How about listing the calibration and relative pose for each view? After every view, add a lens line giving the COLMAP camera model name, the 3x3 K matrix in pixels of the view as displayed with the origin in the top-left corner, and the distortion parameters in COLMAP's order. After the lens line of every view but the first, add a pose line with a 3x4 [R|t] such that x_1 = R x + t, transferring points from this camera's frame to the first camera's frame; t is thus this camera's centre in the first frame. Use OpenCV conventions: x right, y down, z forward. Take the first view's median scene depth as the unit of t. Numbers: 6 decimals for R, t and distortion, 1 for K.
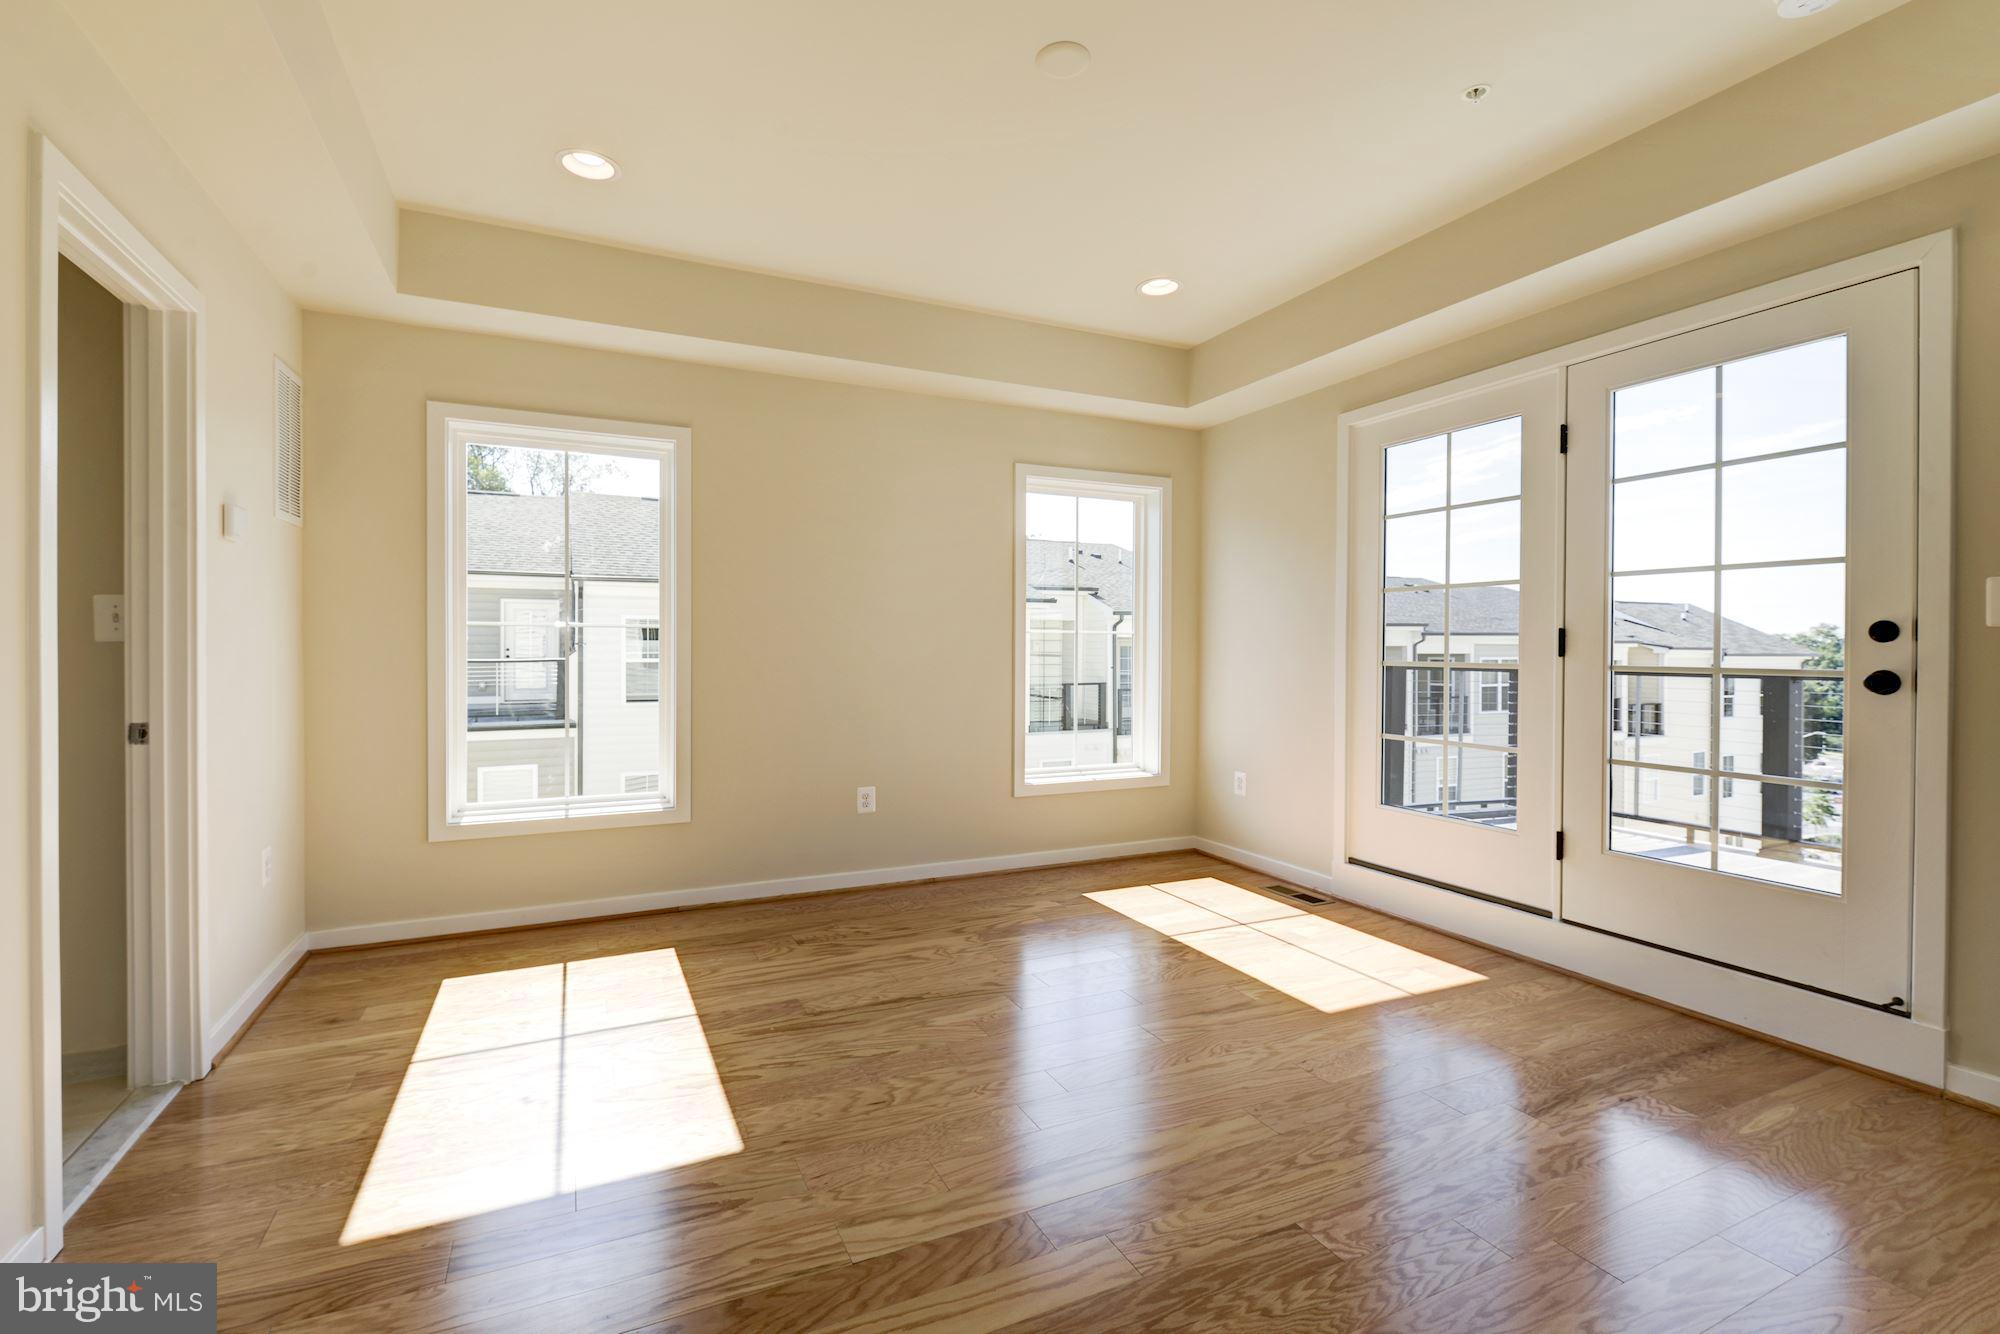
lens RADIAL K [[880.5, 0, 993.2], [0, 880.5, 665.6], [0, 0, 1]] dist [0.001701, 0.000075]
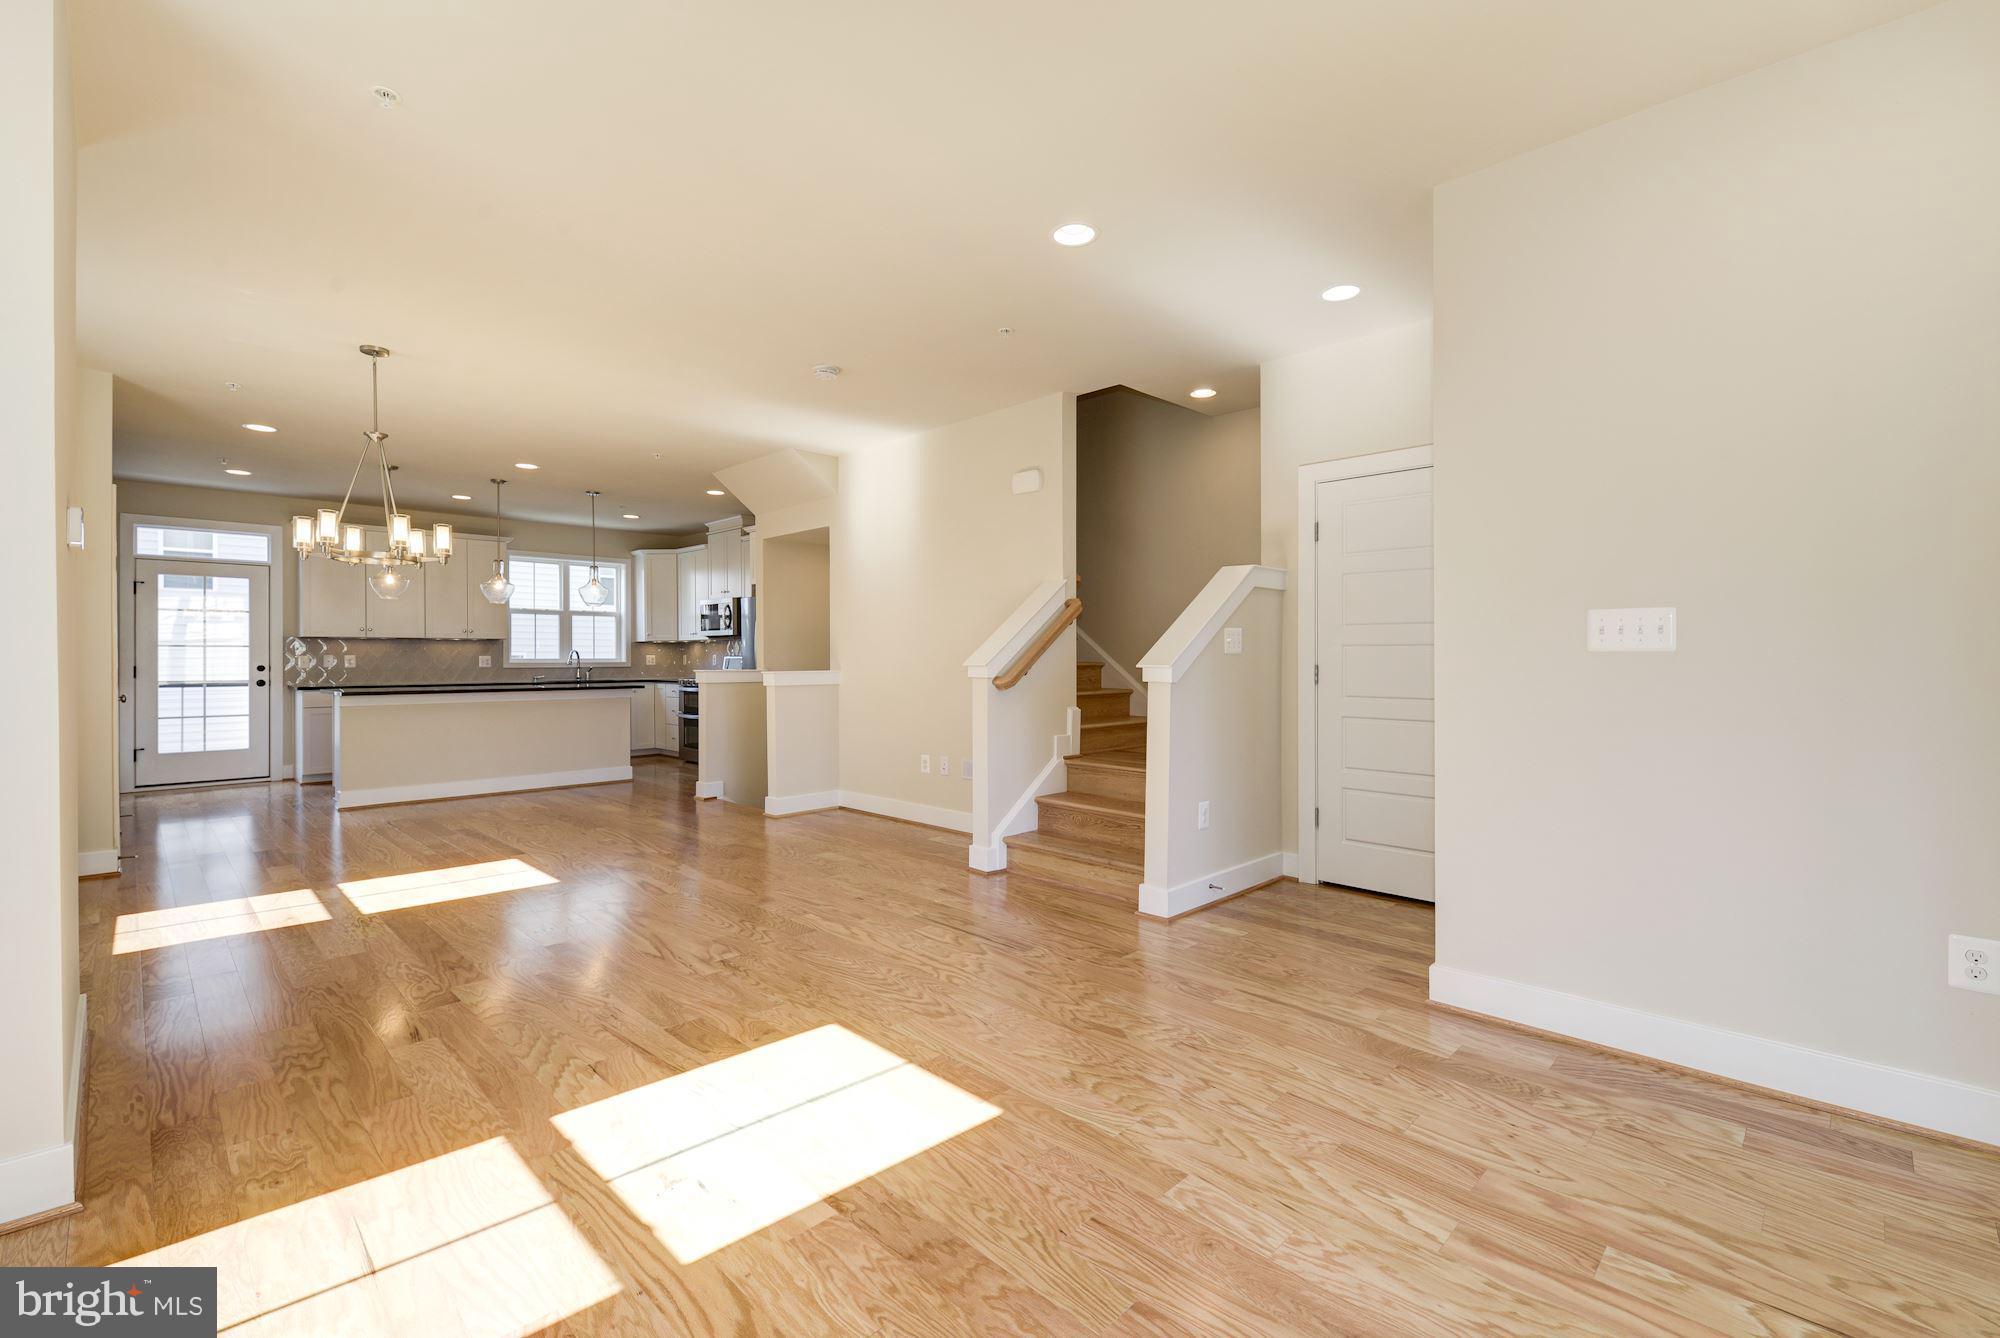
lens RADIAL K [[880.5, 0, 999.2], [0, 880.5, 662.8], [0, 0, 1]] dist [0.001701, 0.000075]
pose [[-0.336401, -0.005471, 0.941703, -3.147498], [0.014688, 0.999831, 0.011056, -0.055107], [-0.941604, 0.017551, -0.336264, -0.560900]]
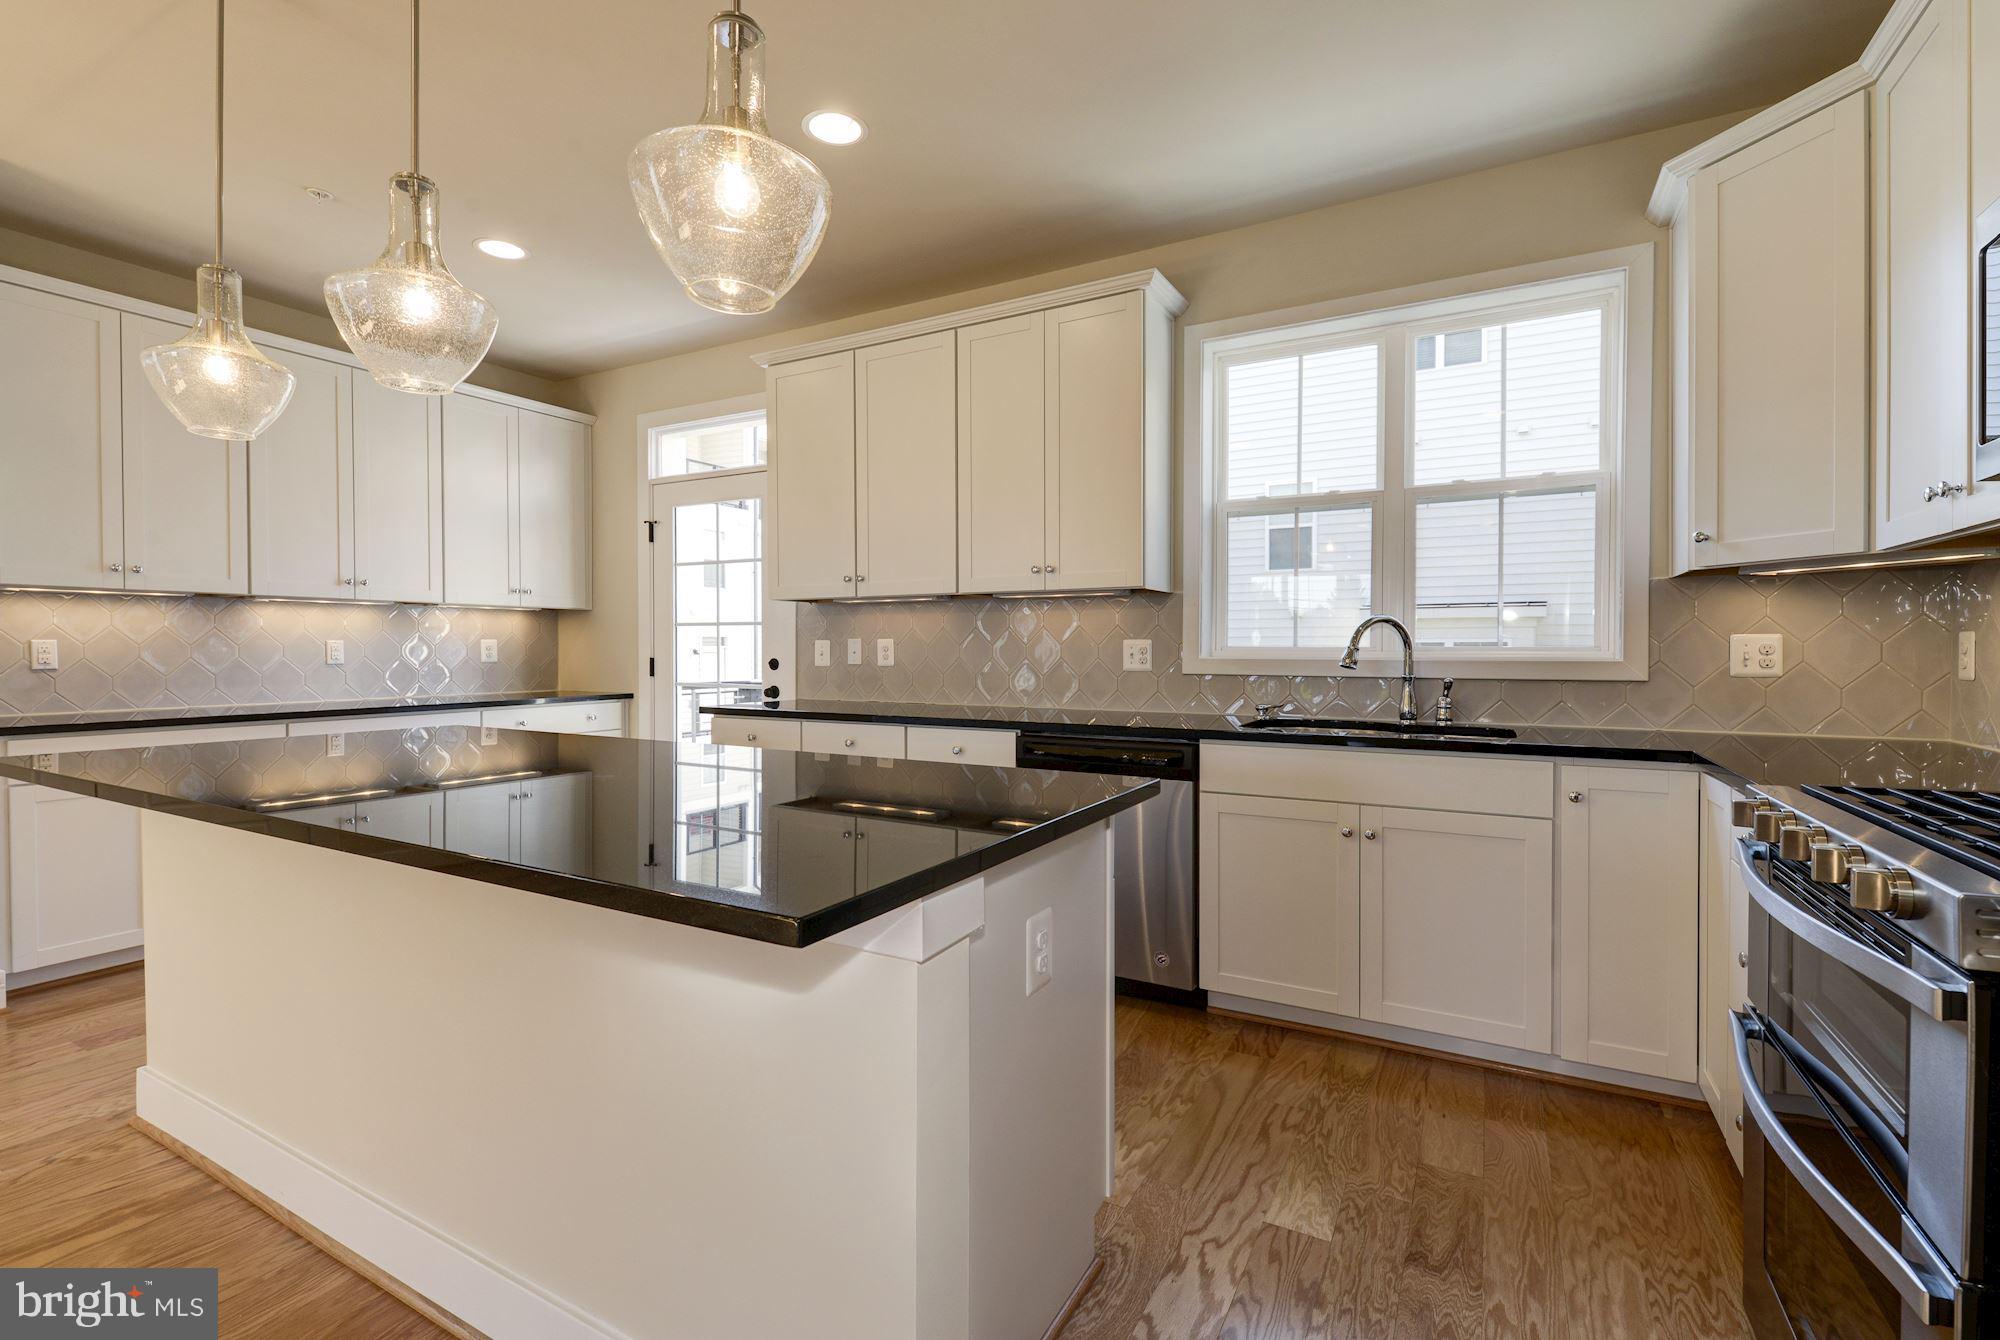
lens RADIAL K [[880.5, 0, 994.4], [0, 880.5, 649.9], [0, 0, 1]] dist [0.001701, 0.000075]
pose [[0.814769, -0.003205, 0.579776, 0.313227], [0.008829, 0.999937, -0.006880, -0.050971], [-0.579718, 0.010724, 0.814747, -0.721822]]
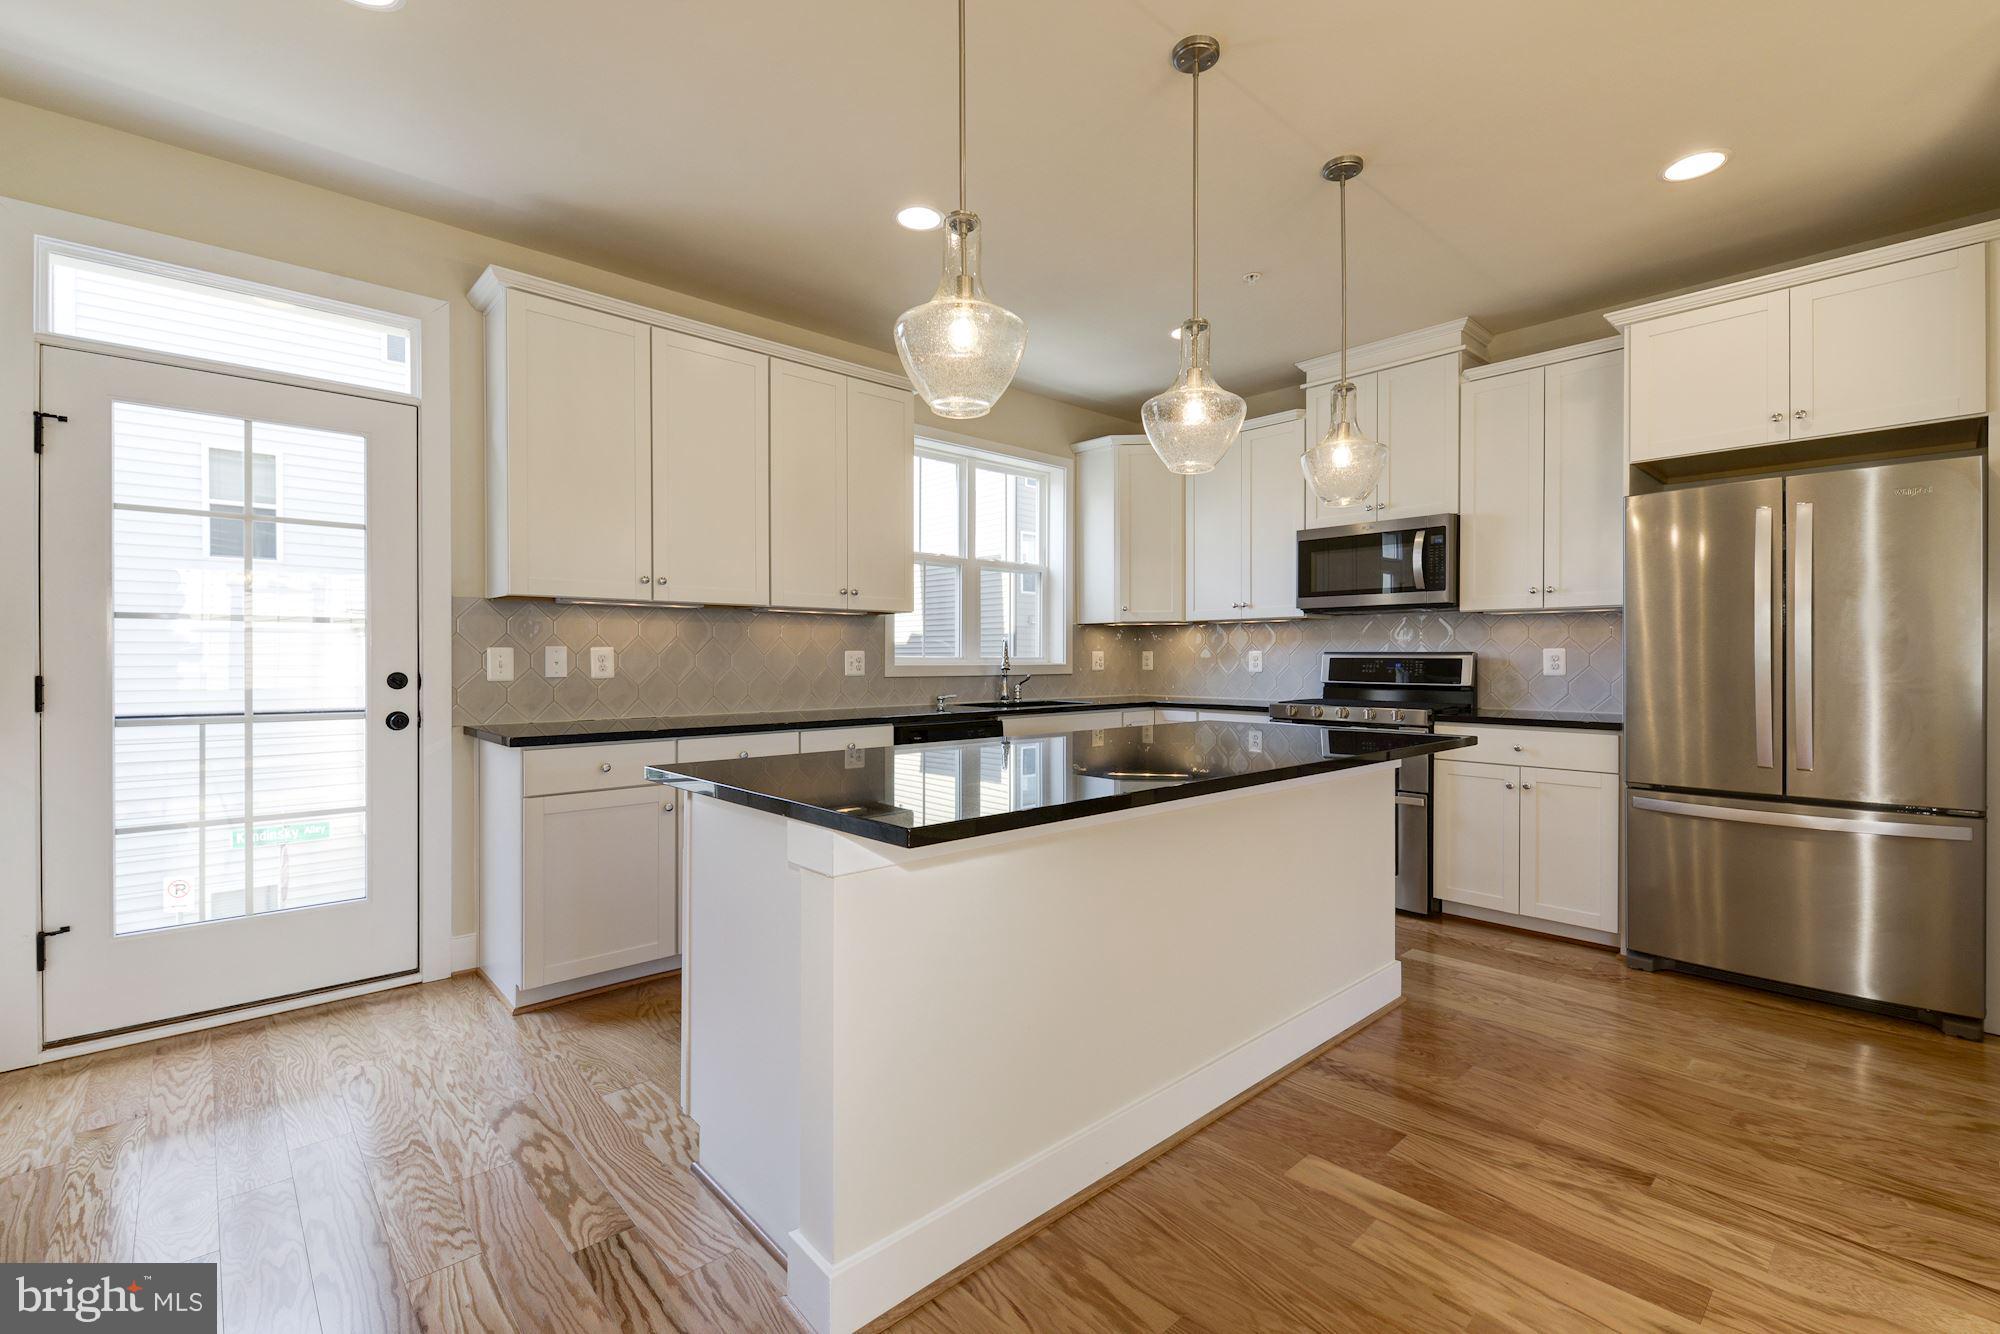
lens RADIAL K [[880.5, 0, 990.9], [0, 880.5, 667.1], [0, 0, 1]] dist [0.001701, 0.000075]
pose [[-0.296042, -0.014359, 0.955067, -0.453528], [0.009576, 0.999792, 0.018000, -0.071280], [-0.955127, 0.014475, -0.295843, 0.532956]]
